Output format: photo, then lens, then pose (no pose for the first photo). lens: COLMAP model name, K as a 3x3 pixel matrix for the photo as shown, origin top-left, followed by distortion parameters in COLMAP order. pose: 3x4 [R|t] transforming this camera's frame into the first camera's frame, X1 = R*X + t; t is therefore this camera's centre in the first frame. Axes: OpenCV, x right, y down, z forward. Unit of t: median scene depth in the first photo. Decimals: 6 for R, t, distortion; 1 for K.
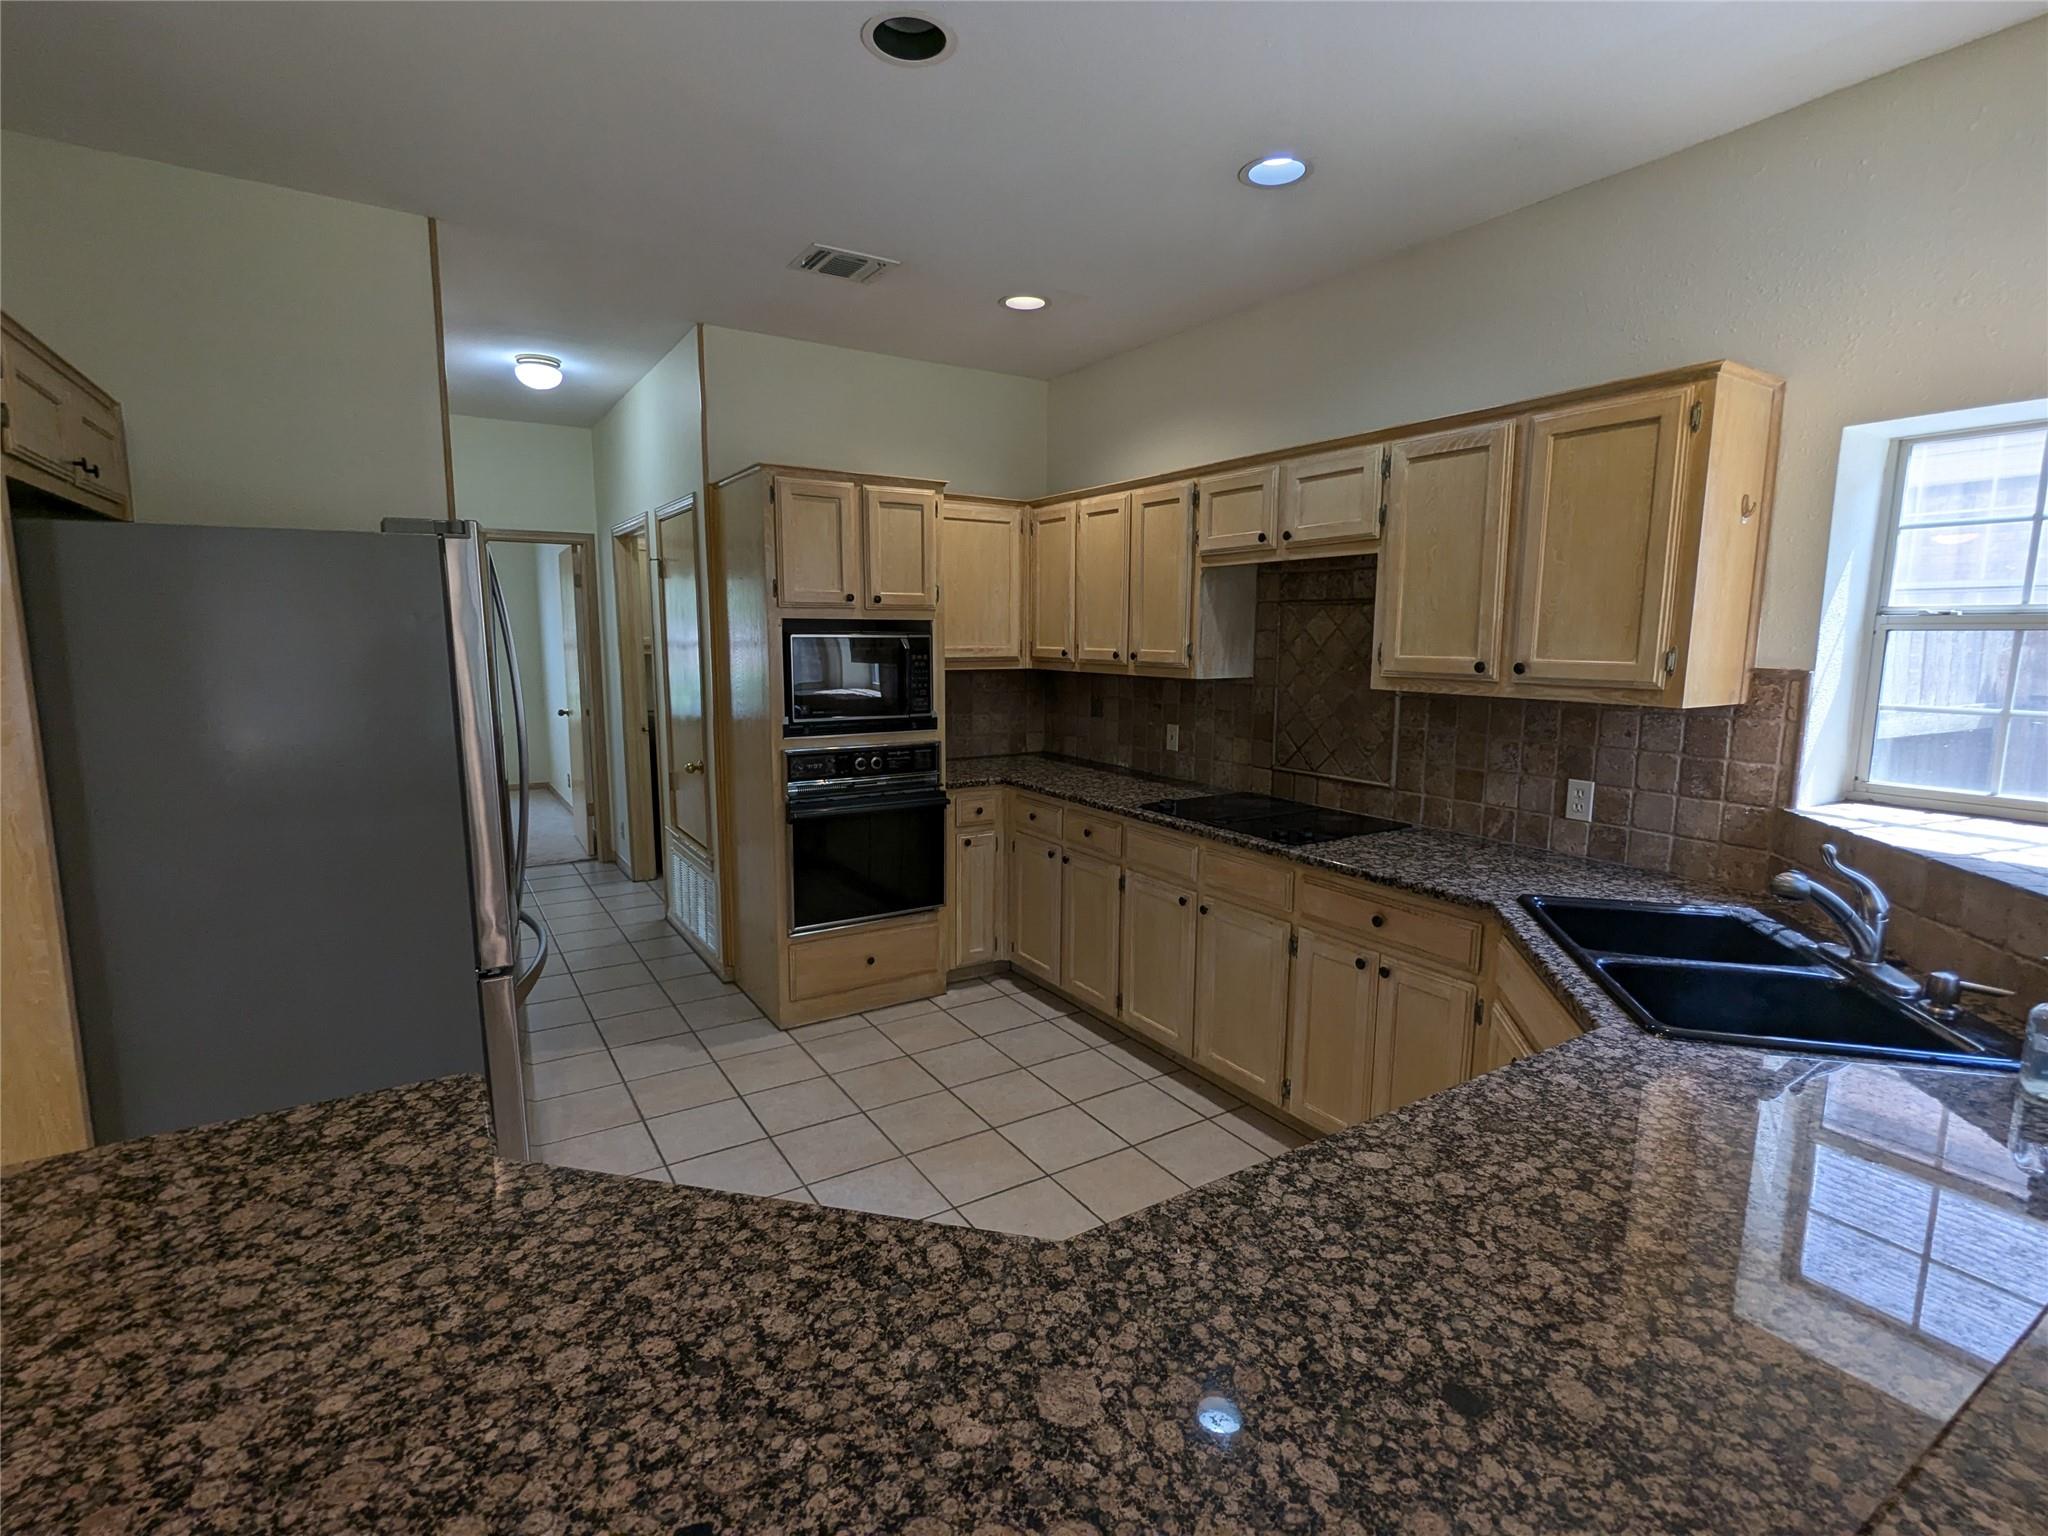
lens RADIAL K [[969.1, 0, 1019.1], [0, 969.1, 770.1], [0, 0, 1]] dist [-0.001506, 0.002161]
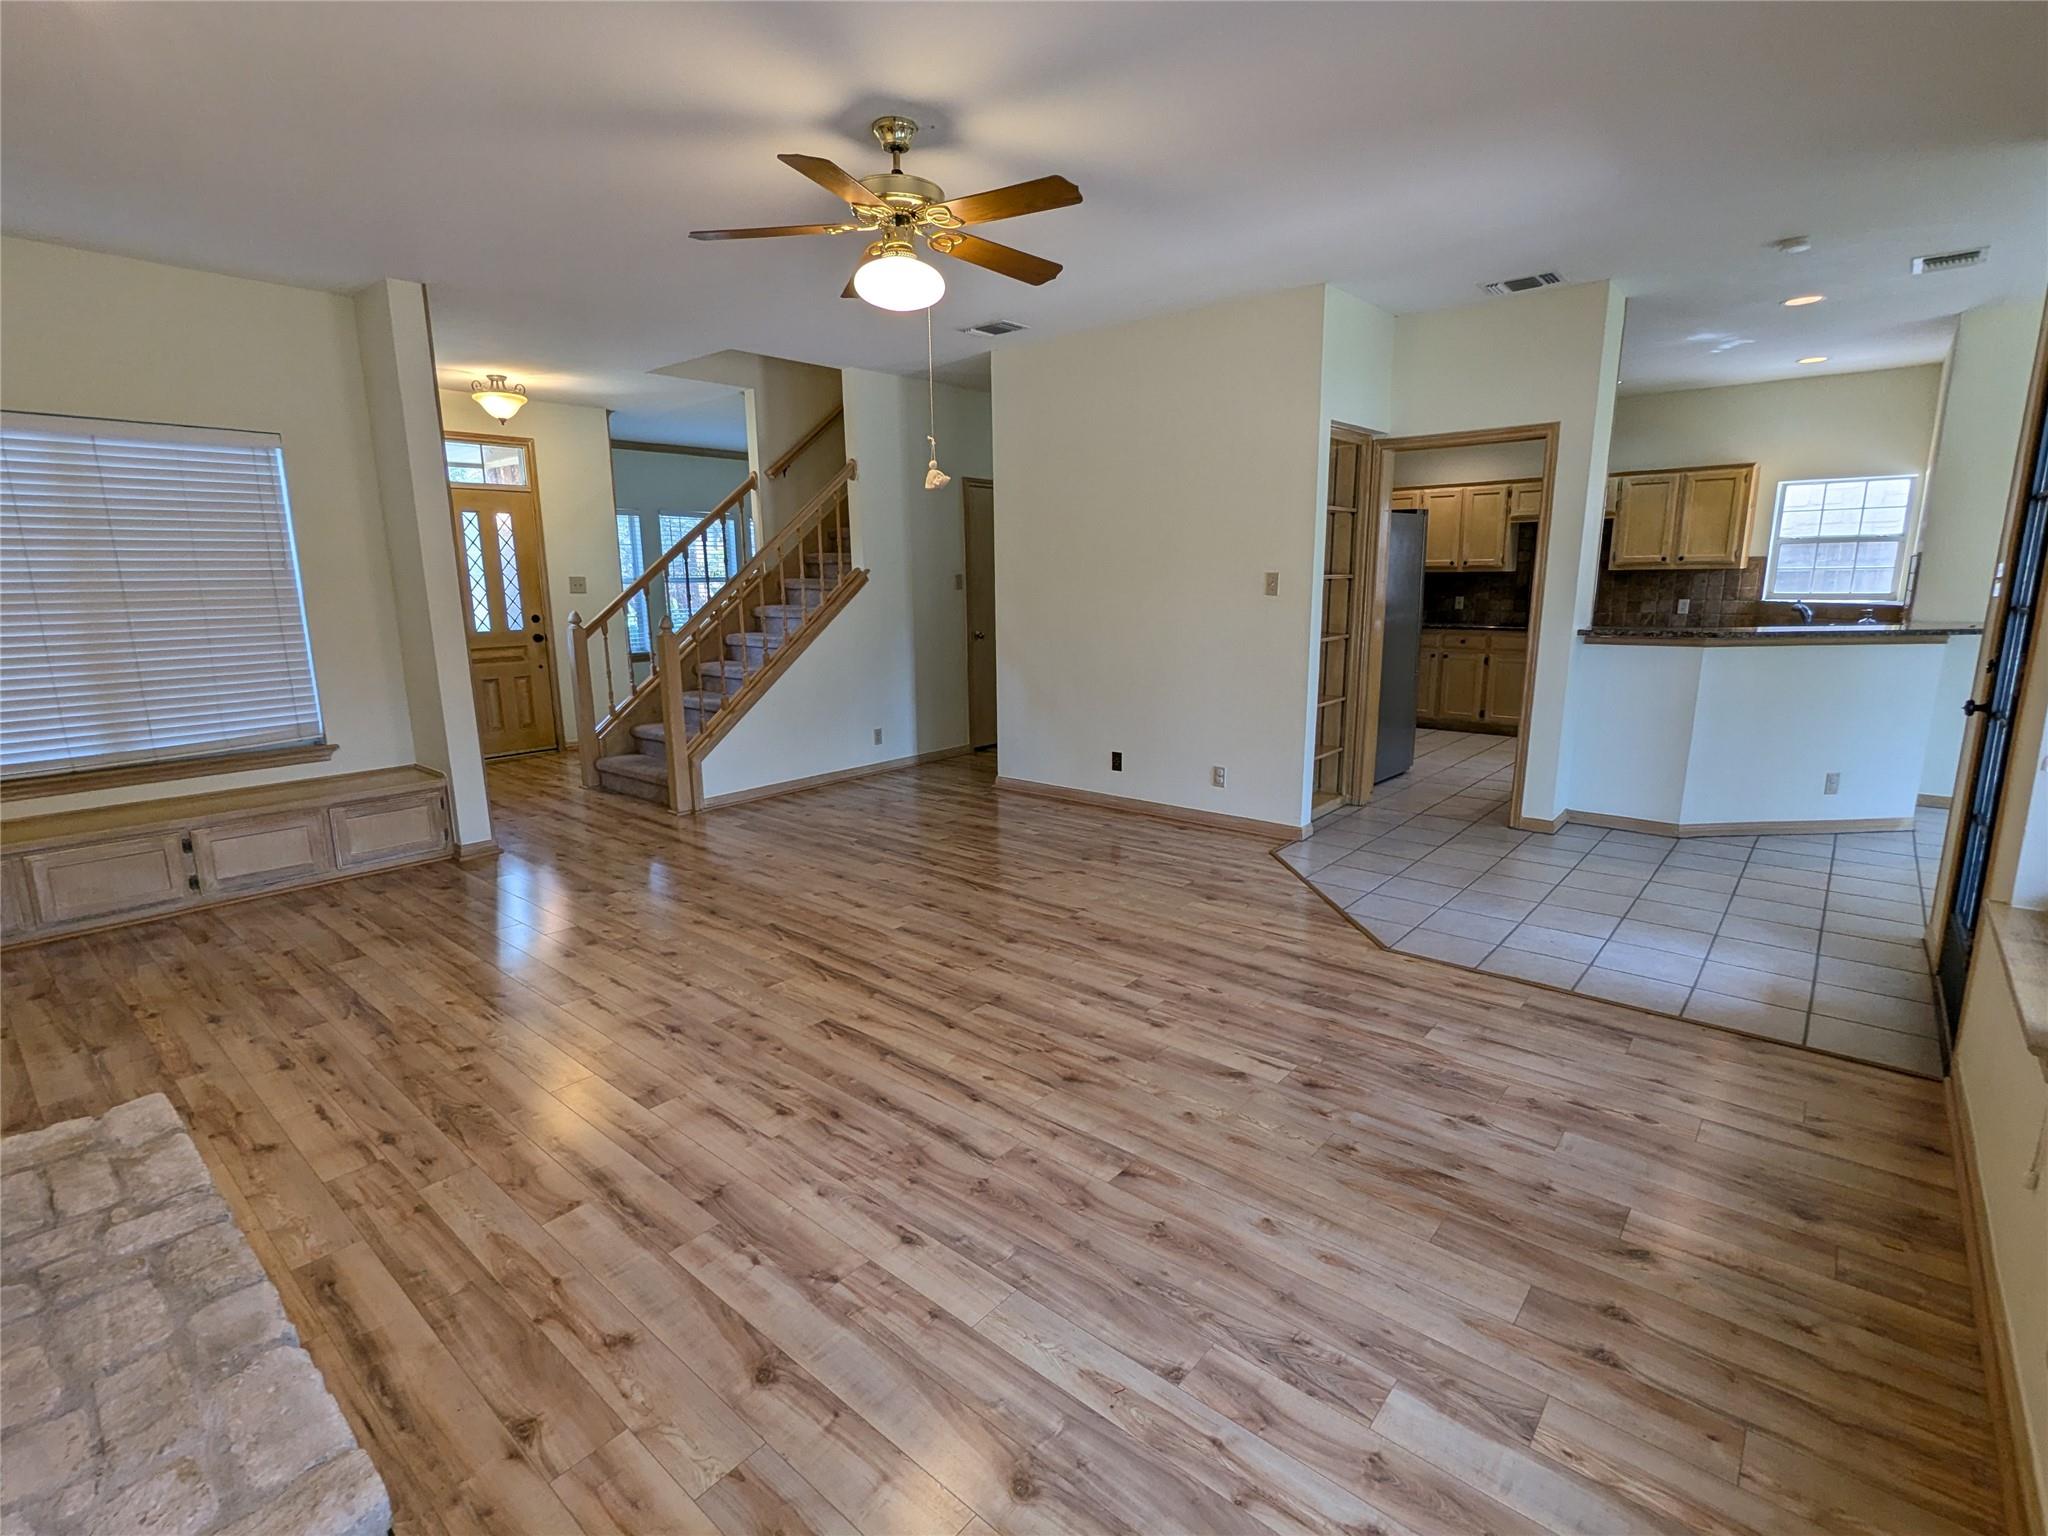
lens RADIAL K [[969.1, 0, 1019.1], [0, 969.1, 767.3], [0, 0, 1]] dist [-0.001506, 0.002161]
pose [[0.957439, -0.073204, 0.279197, -1.779277], [0.058268, 0.996409, 0.061437, 0.179072], [-0.282692, -0.042554, 0.958266, -1.004491]]
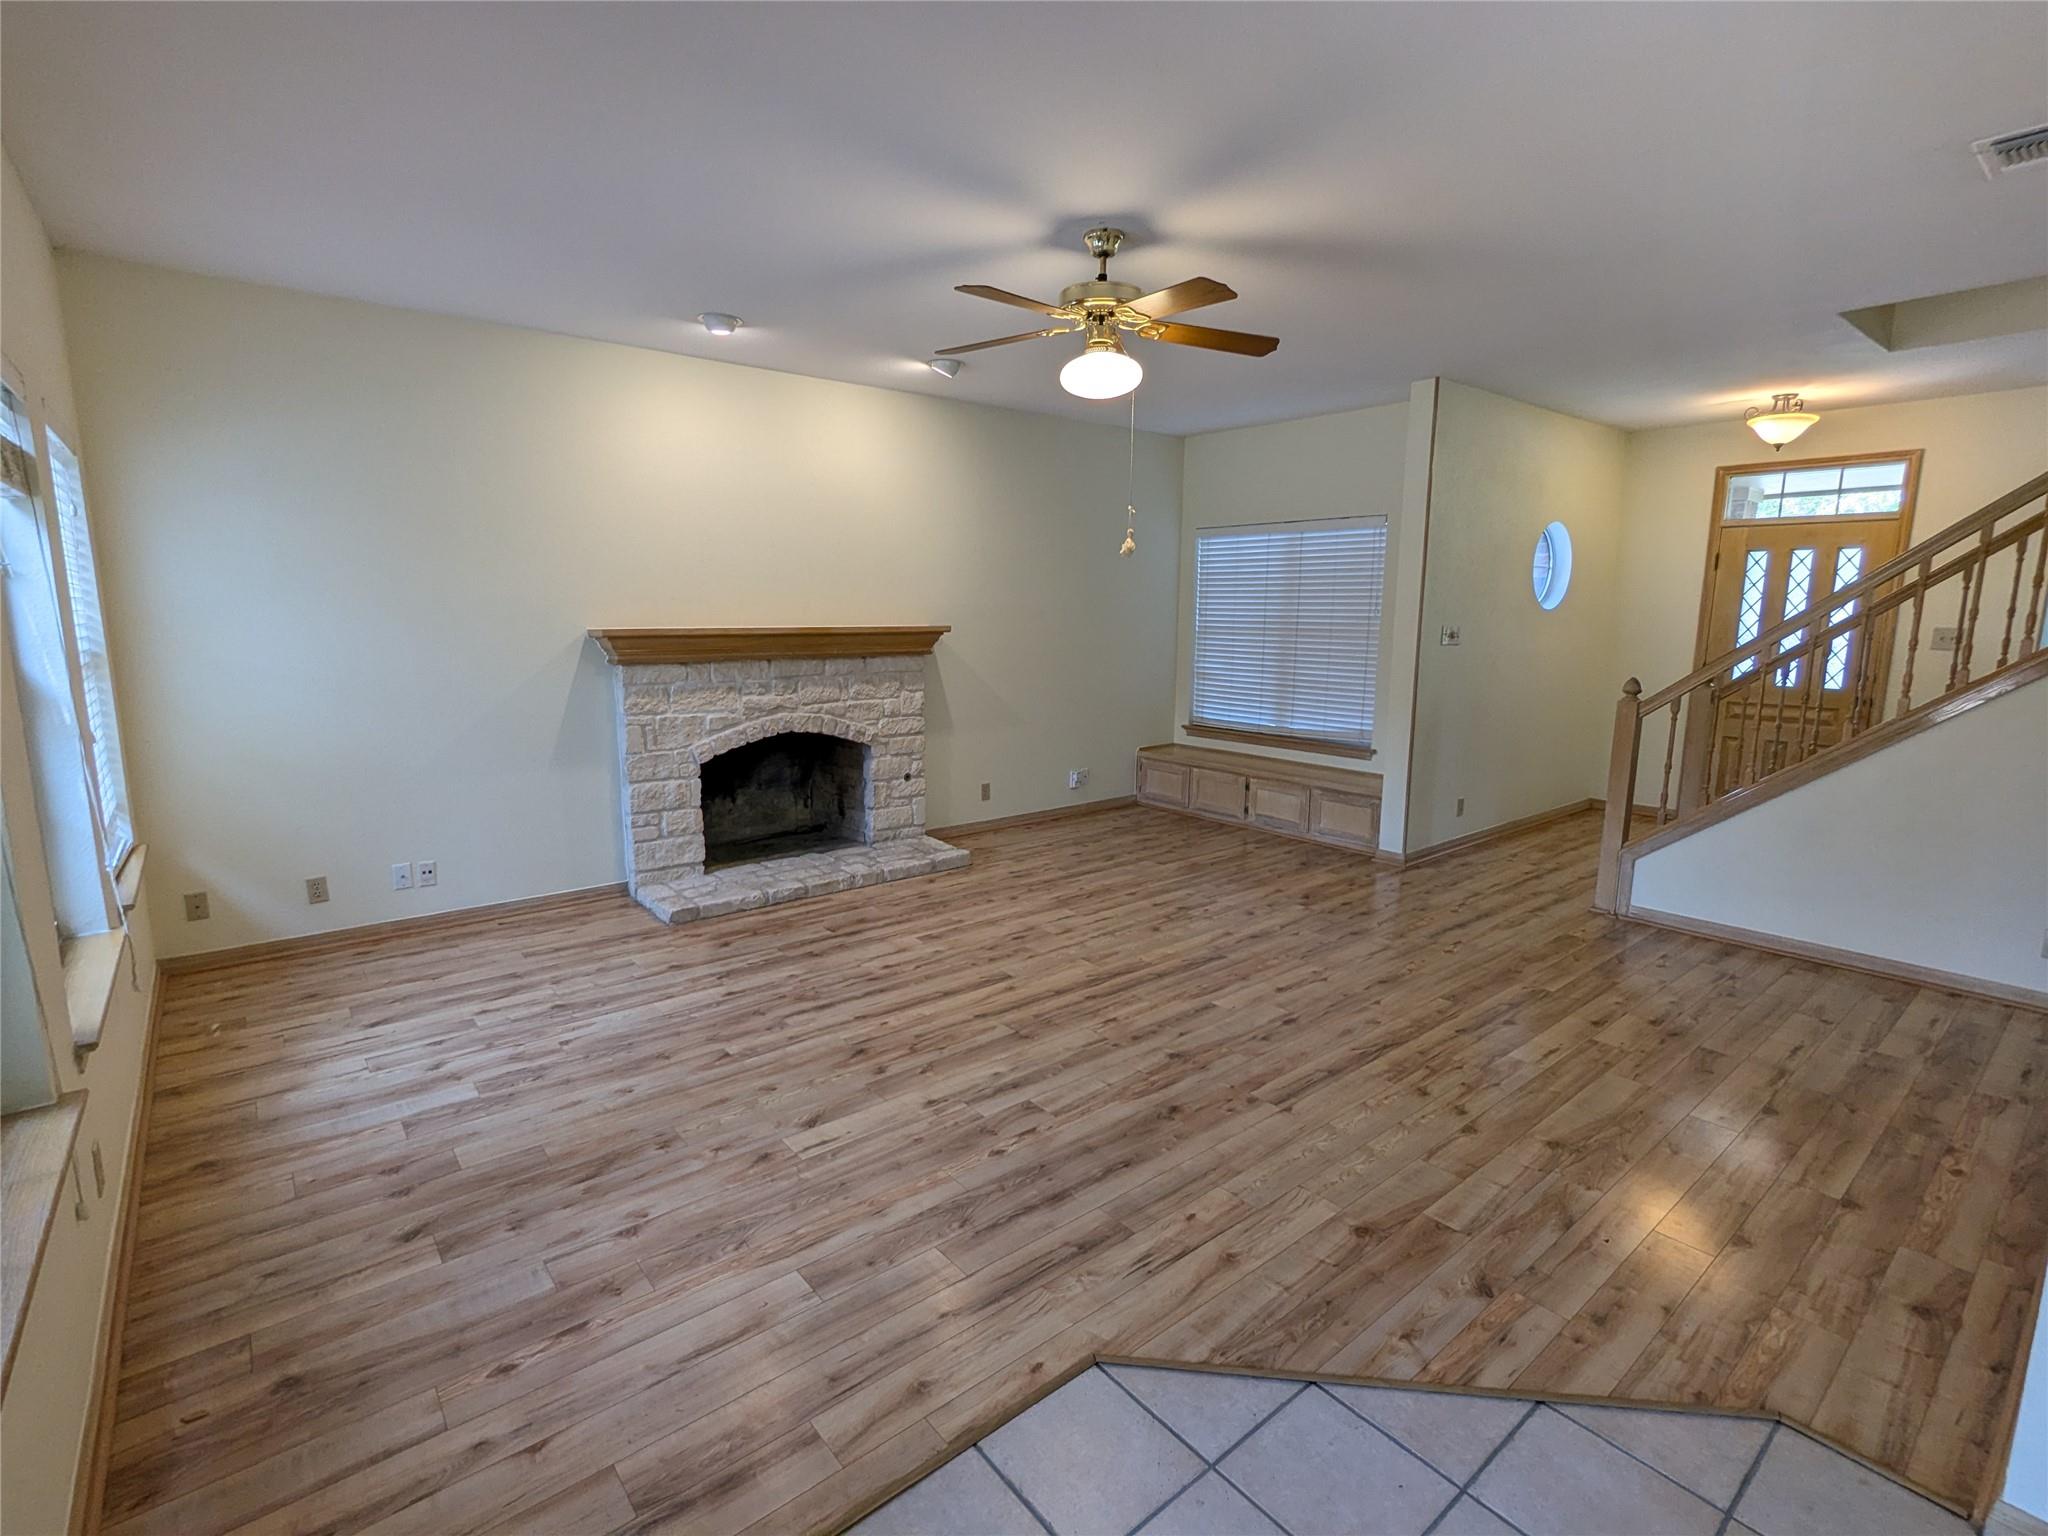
lens RADIAL K [[969.1, 0, 1019.4], [0, 969.1, 772.9], [0, 0, 1]] dist [-0.001506, 0.002161]
pose [[0.118001, 0.165665, -0.979097, -0.543289], [-0.148632, 0.977825, 0.147536, 0.039358], [0.981827, 0.128116, 0.140007, -0.235012]]
